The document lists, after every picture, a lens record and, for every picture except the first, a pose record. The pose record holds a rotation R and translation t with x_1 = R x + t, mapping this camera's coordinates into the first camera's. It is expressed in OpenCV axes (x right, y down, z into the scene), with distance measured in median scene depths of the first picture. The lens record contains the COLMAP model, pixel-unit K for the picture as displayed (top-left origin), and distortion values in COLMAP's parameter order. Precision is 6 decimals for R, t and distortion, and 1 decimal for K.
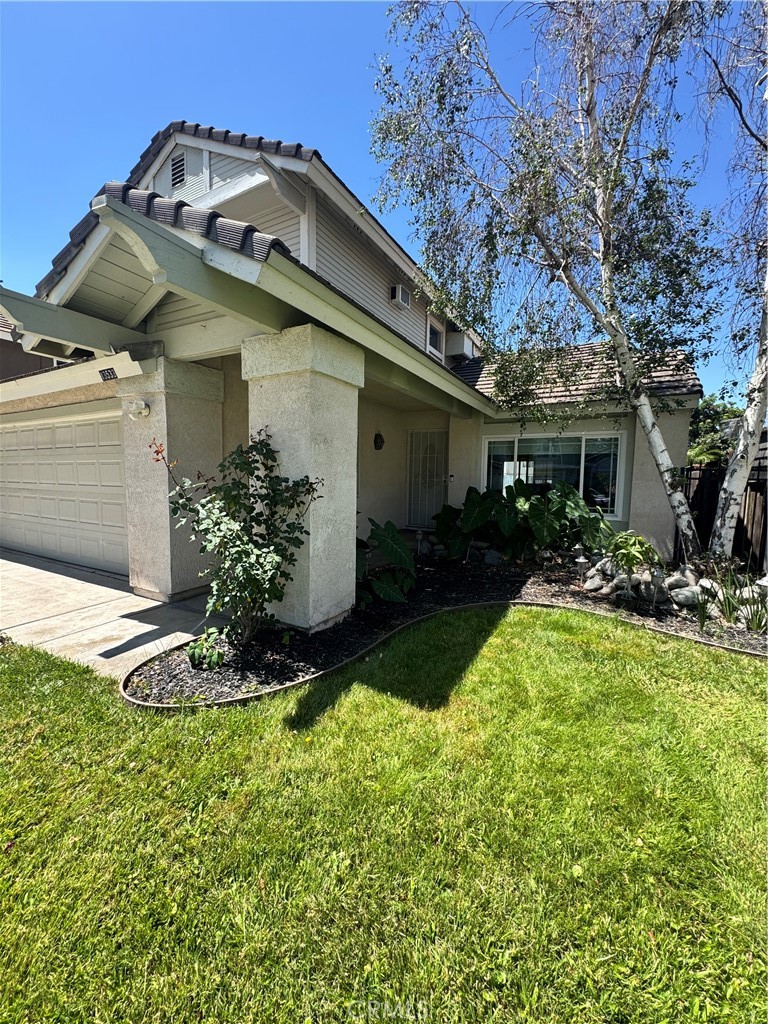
lens RADIAL K [[408.5, 0, 383.3], [0, 408.5, 511.5], [0, 0, 1]] dist [-0.002795, 0.000127]
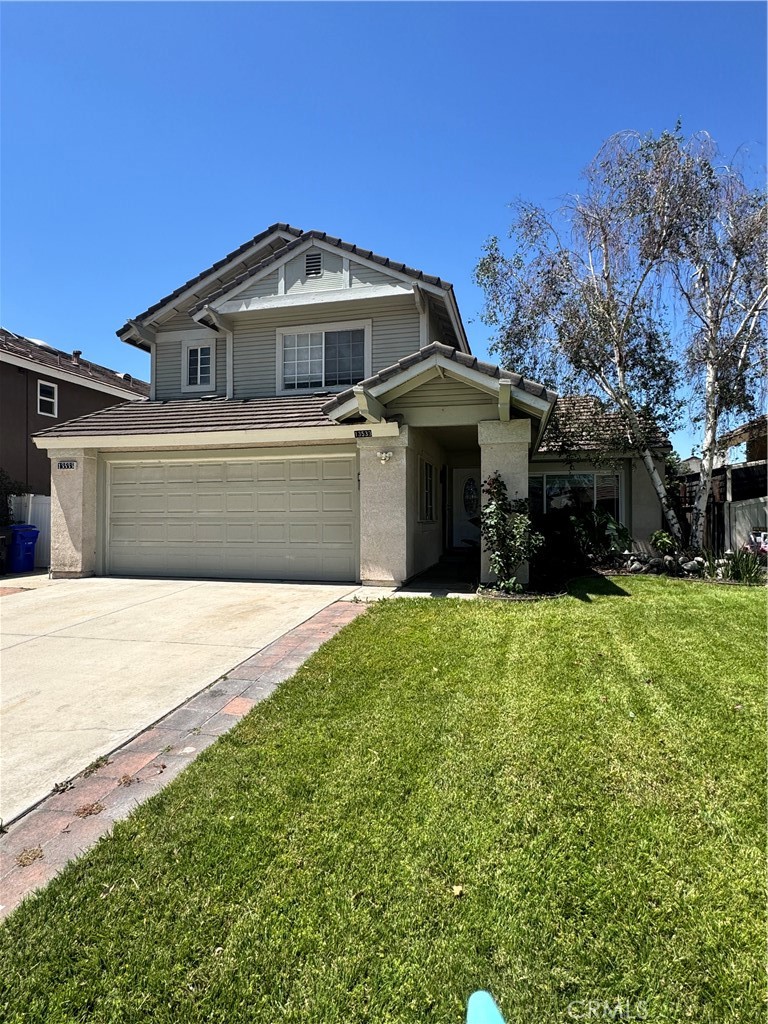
lens RADIAL K [[540.8, 0, 384.0], [0, 540.8, 512.0], [0, 0, 1]] dist [0.002835, 0.000426]
pose [[0.963956, -0.012461, 0.265771, -0.925499], [0.037782, 0.995191, -0.090374, 0.108966], [-0.263367, 0.097158, 0.959791, -0.738326]]
